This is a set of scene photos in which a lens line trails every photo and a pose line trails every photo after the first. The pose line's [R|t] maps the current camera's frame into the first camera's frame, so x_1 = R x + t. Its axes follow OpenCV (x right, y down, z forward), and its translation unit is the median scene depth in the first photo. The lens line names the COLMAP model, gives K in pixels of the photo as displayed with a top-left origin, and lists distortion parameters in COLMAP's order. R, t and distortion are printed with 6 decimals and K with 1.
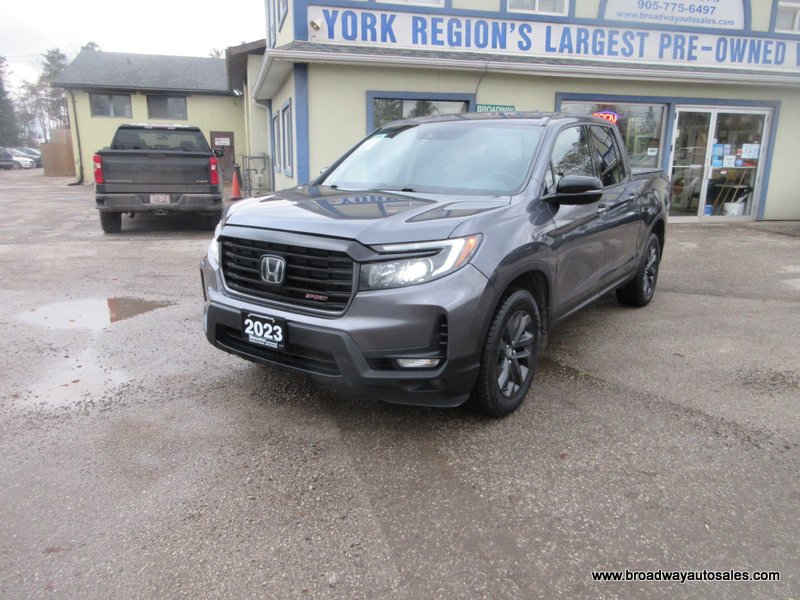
lens RADIAL K [[602.8, 0, 400.0], [0, 602.8, 300.0], [0, 0, 1]] dist [-0.001386, -0.002850]
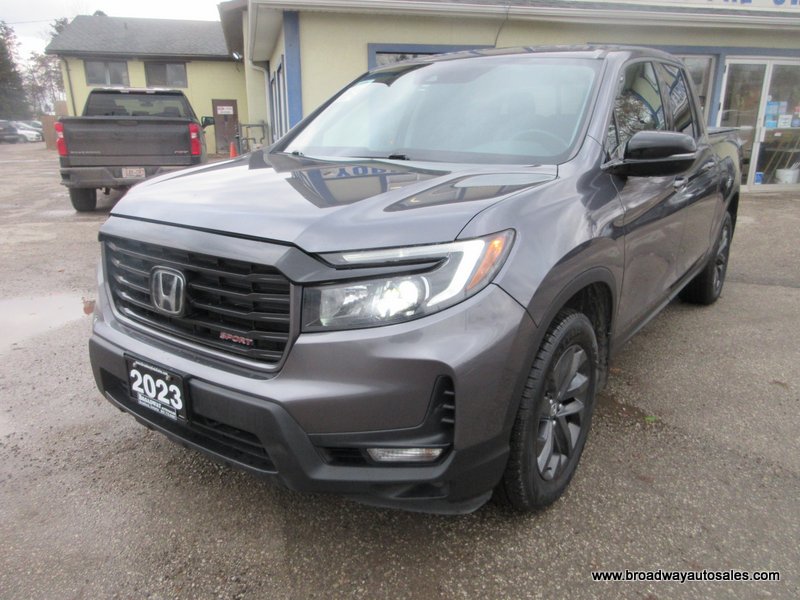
lens RADIAL K [[602.8, 0, 400.0], [0, 602.8, 300.0], [0, 0, 1]] dist [-0.001386, -0.002850]
pose [[0.999612, -0.005862, -0.027239, 0.026996], [0.007165, 0.998823, 0.047969, -0.046894], [0.026925, -0.048145, 0.998477, 0.271289]]
